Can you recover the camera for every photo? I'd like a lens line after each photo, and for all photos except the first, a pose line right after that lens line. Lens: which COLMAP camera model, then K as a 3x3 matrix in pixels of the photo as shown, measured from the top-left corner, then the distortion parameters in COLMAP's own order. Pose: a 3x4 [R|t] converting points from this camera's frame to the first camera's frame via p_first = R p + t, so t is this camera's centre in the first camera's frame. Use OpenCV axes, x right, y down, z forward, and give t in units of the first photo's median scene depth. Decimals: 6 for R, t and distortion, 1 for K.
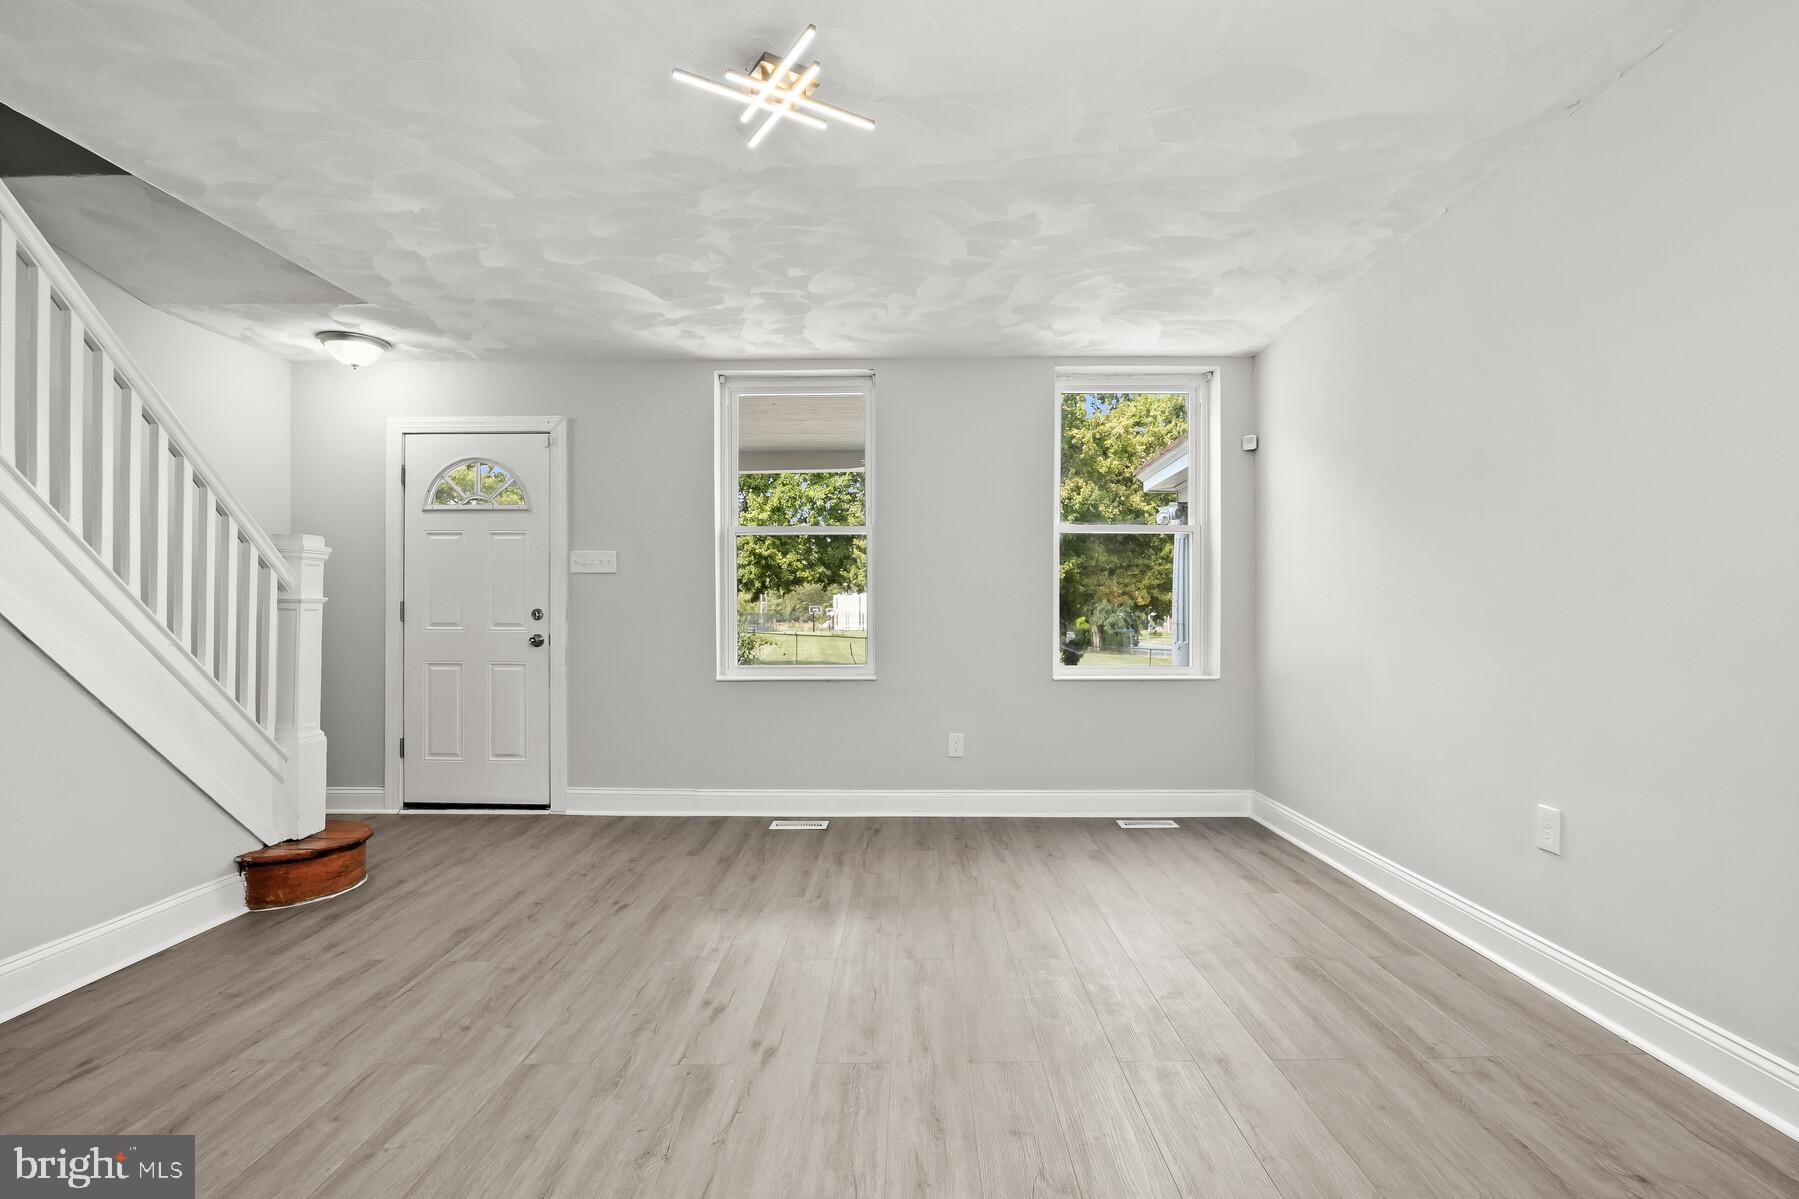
lens RADIAL K [[840.1, 0, 897.3], [0, 840.1, 610.8], [0, 0, 1]] dist [-0.018863, 0.000185]
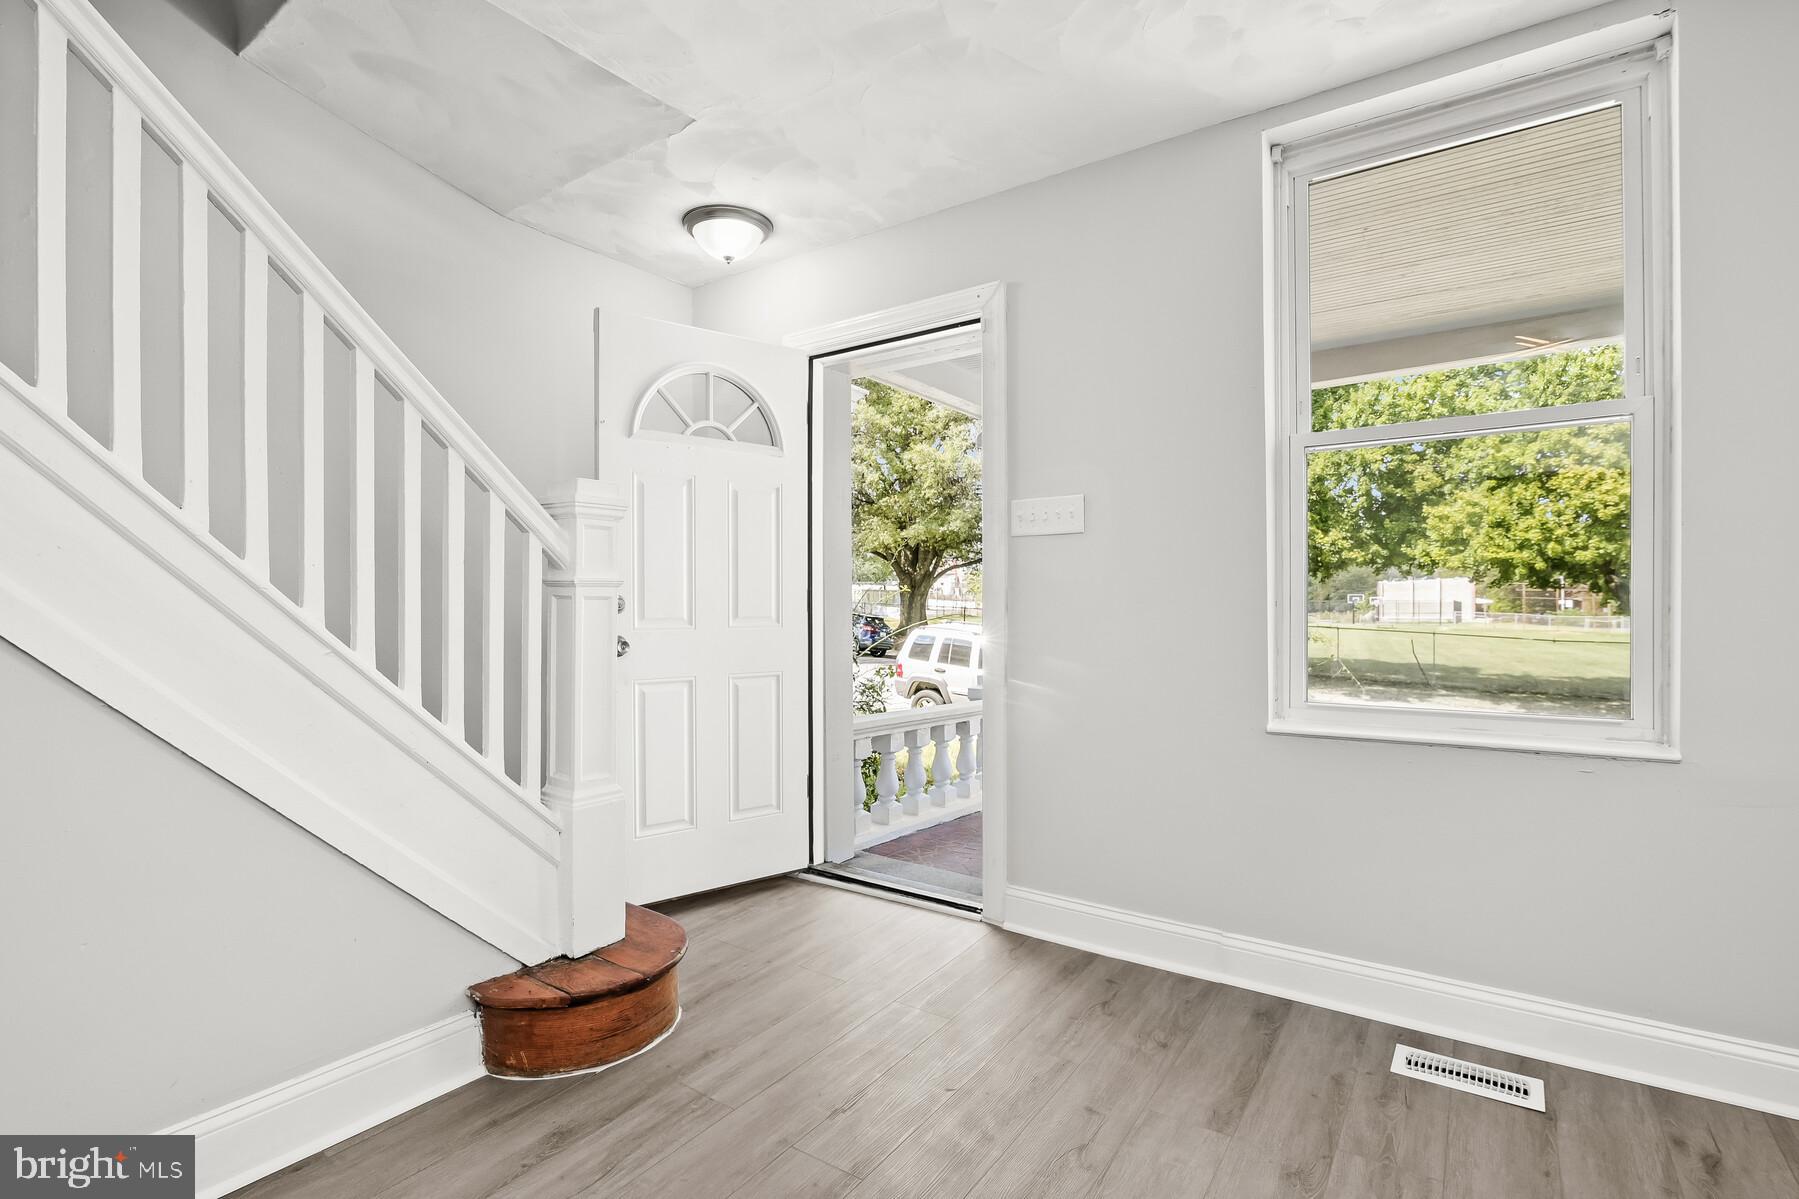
lens RADIAL K [[840.1, 0, 897.3], [0, 840.1, 610.8], [0, 0, 1]] dist [-0.018863, 0.000185]
pose [[0.826450, 0.003514, -0.563000, -0.157107], [0.003513, 0.999929, 0.011397, 0.002601], [0.563000, -0.011397, 0.826378, 0.614750]]
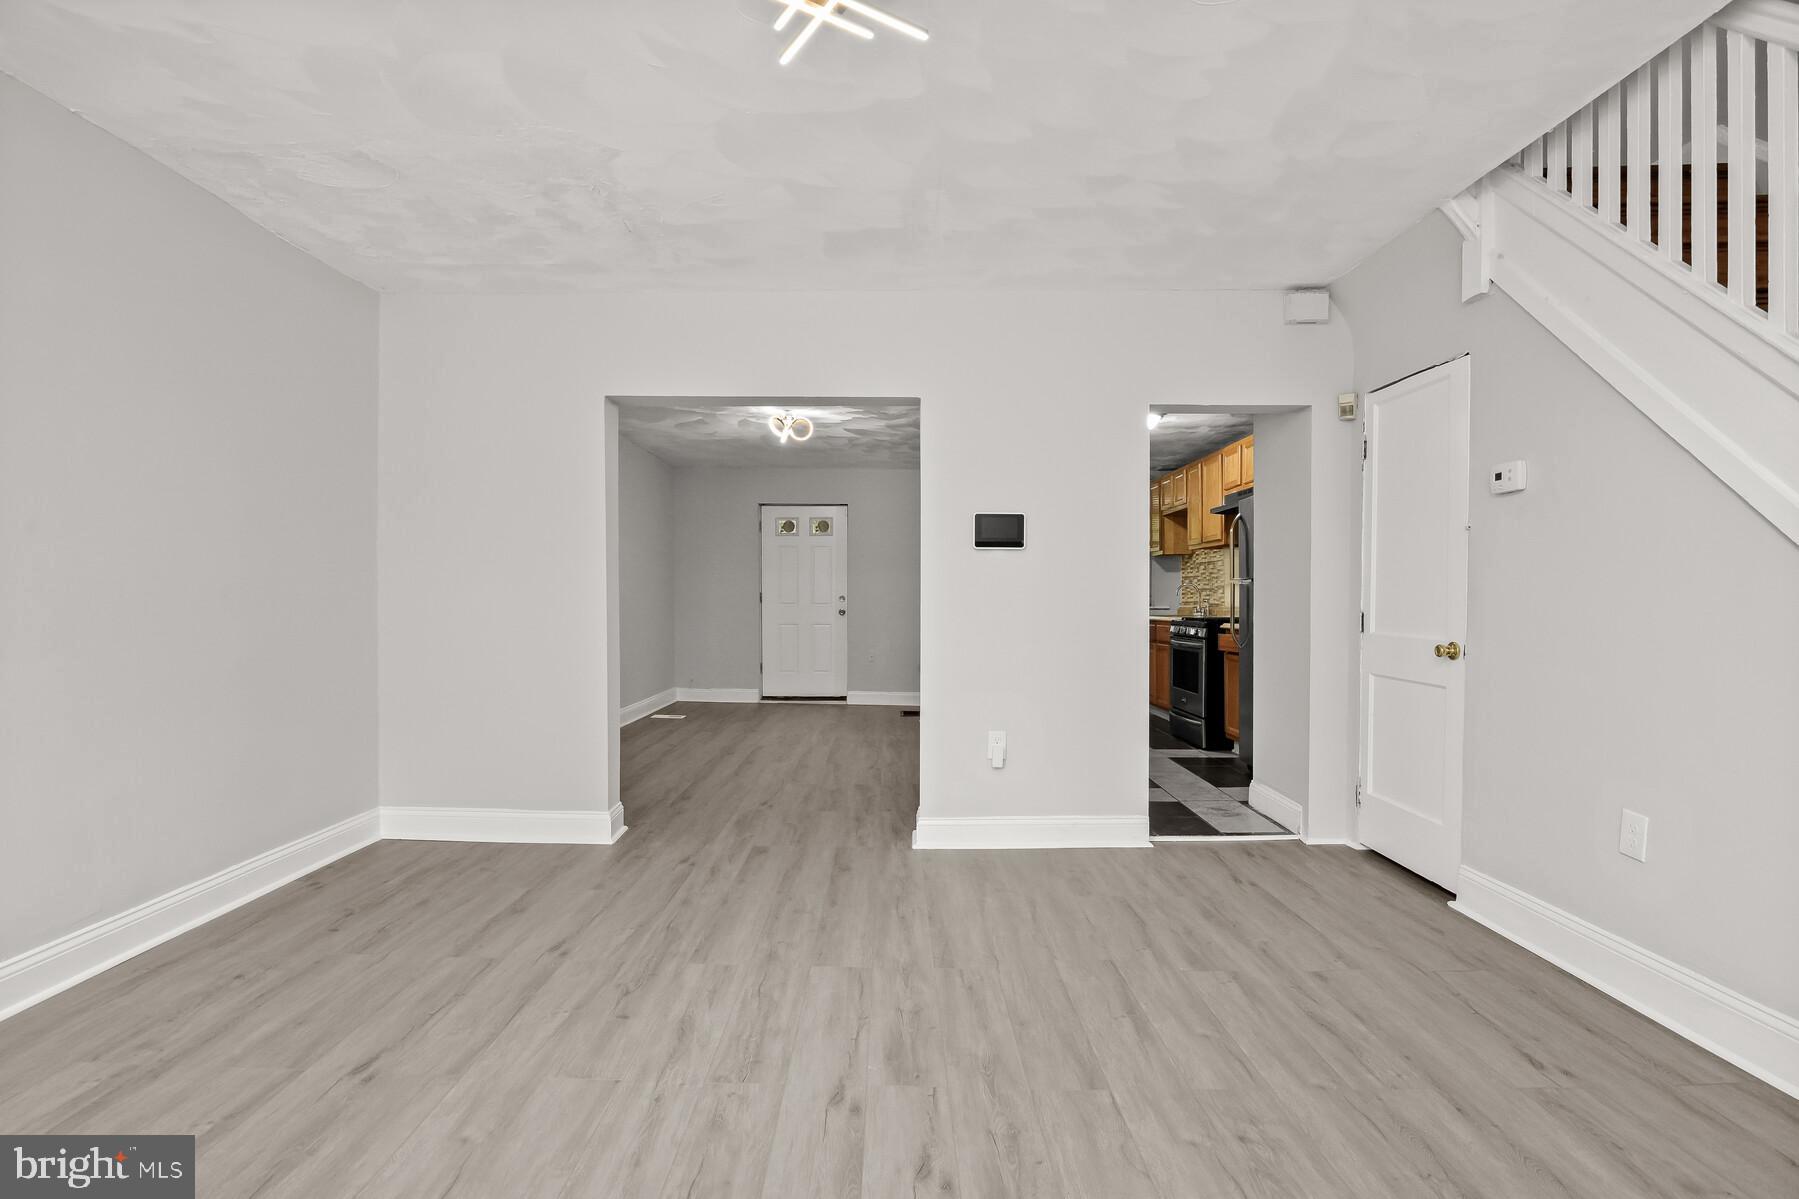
lens RADIAL K [[848.6, 0, 893.5], [0, 848.6, 613.5], [0, 0, 1]] dist [-0.022619, 0.001034]
pose [[-0.999852, 0.004472, -0.016608, -0.127140], [0.004202, 0.999858, 0.016298, 0.003816], [0.016679, 0.016226, -0.999729, 1.194980]]
